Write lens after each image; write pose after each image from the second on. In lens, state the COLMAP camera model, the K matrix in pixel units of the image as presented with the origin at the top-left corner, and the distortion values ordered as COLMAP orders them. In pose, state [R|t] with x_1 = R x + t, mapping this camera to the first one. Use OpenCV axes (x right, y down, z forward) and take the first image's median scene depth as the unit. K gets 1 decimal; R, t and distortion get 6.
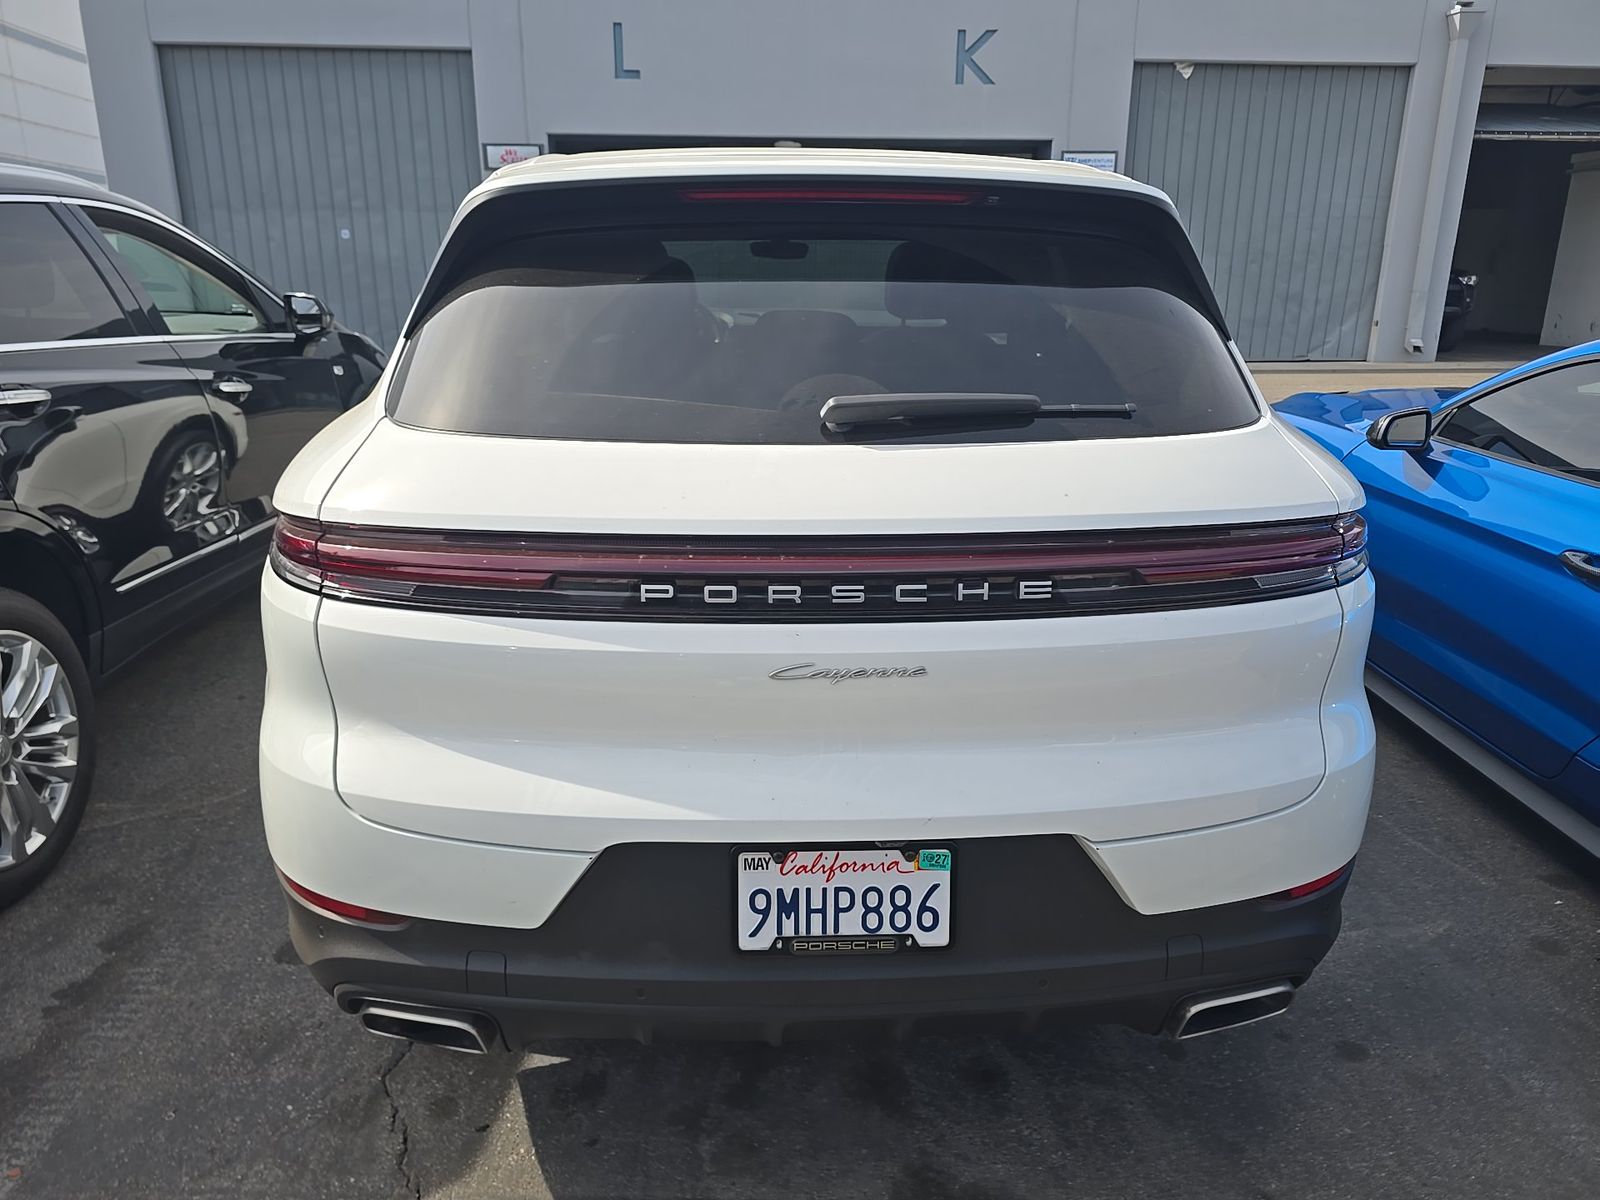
lens RADIAL K [[1123.0, 0, 795.3], [0, 1123.0, 607.1], [0, 0, 1]] dist [0.074914, -0.077592]
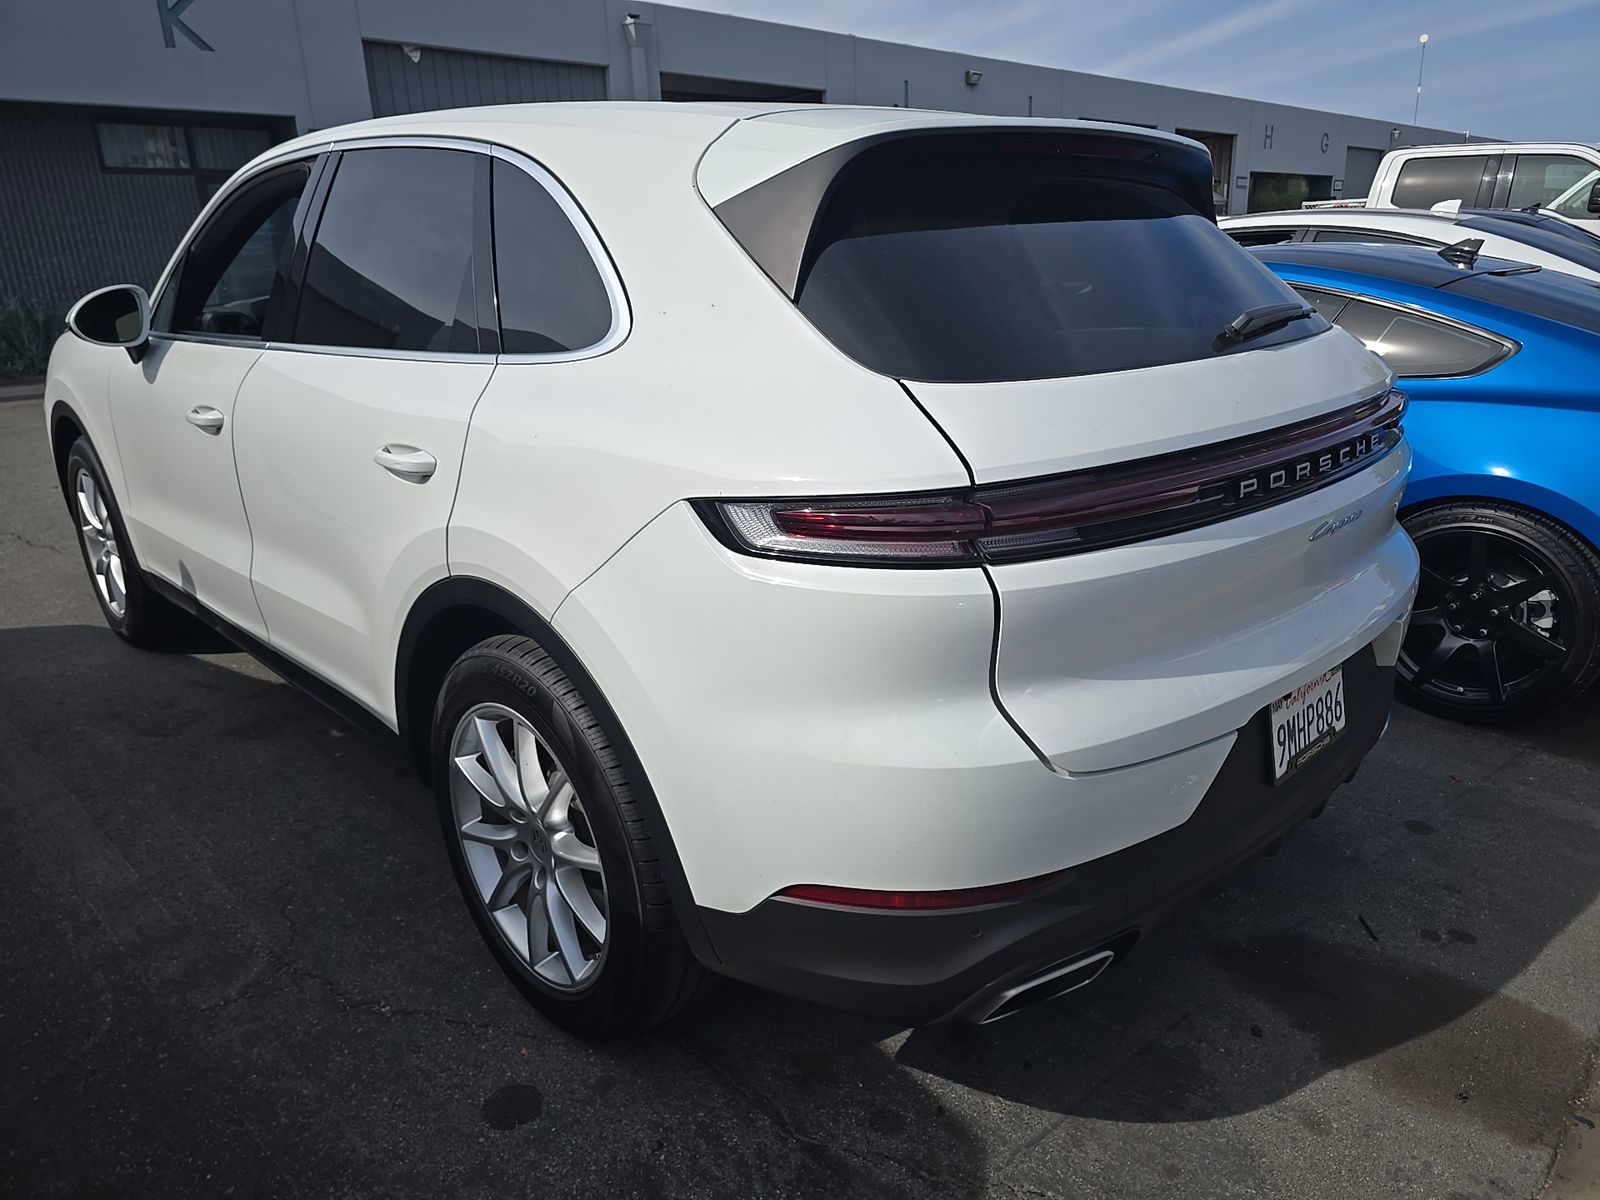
lens RADIAL K [[1123.0, 0, 795.3], [0, 1123.0, 607.1], [0, 0, 1]] dist [0.074914, -0.077592]
pose [[0.735530, -0.229986, 0.637261, -1.022286], [0.225367, 0.970109, 0.089991, -0.085551], [-0.638910, 0.077427, 0.765375, 0.352789]]
